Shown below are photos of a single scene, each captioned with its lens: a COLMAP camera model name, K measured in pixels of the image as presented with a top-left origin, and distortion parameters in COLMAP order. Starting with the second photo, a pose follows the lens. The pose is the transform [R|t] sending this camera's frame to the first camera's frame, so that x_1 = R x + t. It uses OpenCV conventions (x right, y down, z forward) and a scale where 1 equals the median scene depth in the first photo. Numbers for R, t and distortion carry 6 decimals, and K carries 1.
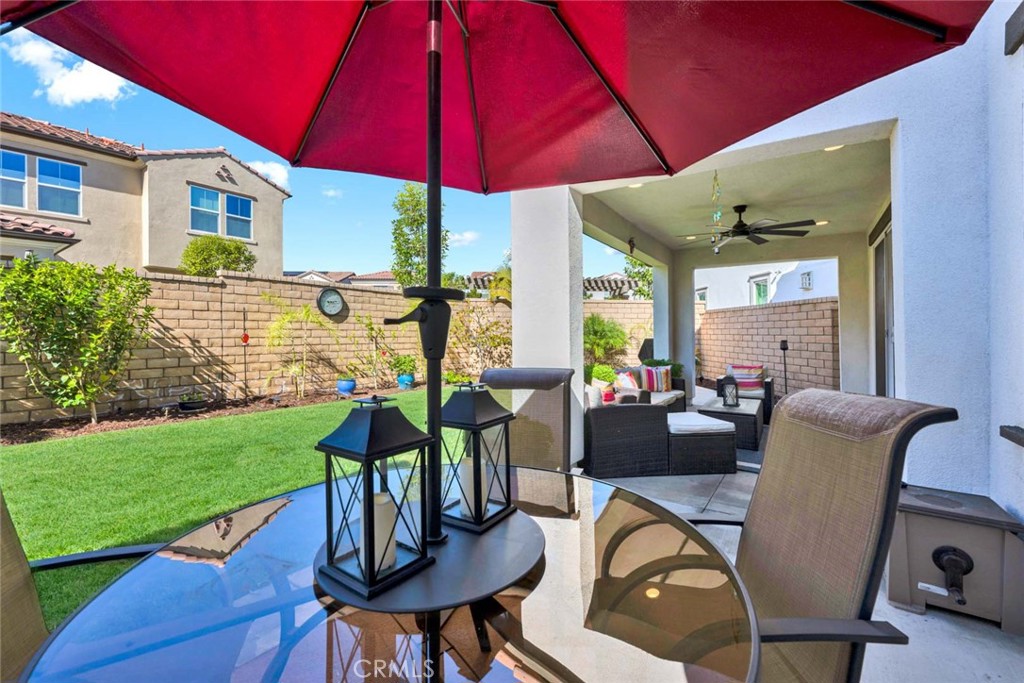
lens RADIAL K [[400.0, 0, 512.0], [0, 400.0, 341.5], [0, 0, 1]] dist [-0.053935, 0.000030]
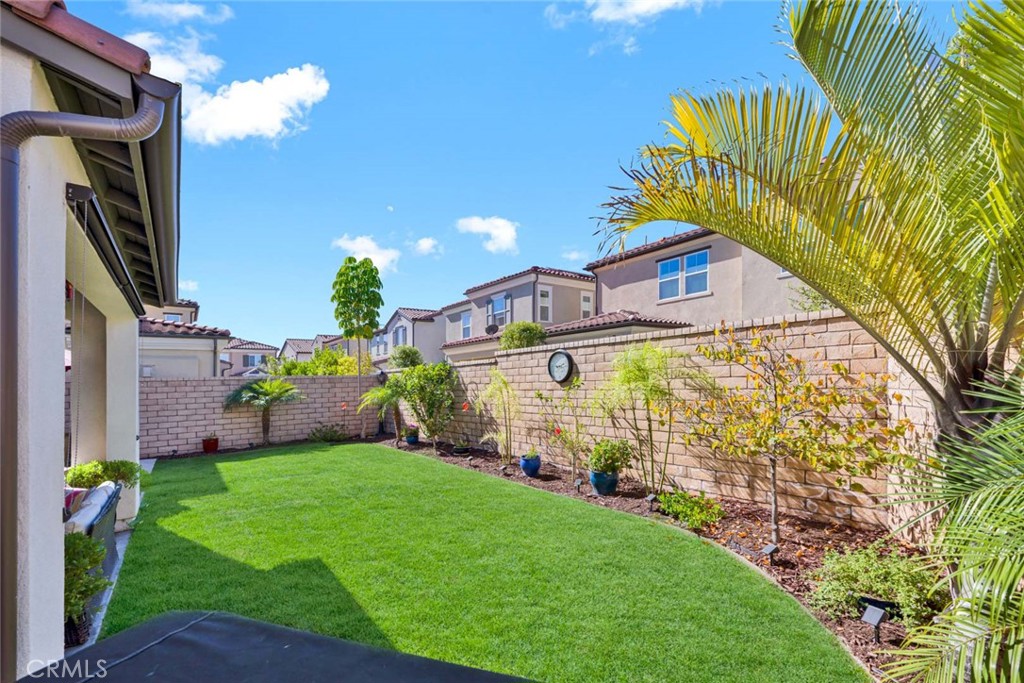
lens RADIAL K [[422.8, 0, 511.1], [0, 422.8, 355.5], [0, 0, 1]] dist [0.017646, -0.000178]
pose [[-0.301720, -0.060226, -0.951493, 0.478307], [0.003989, 0.997914, -0.064429, -0.063648], [0.953388, -0.023235, -0.300850, 1.190355]]
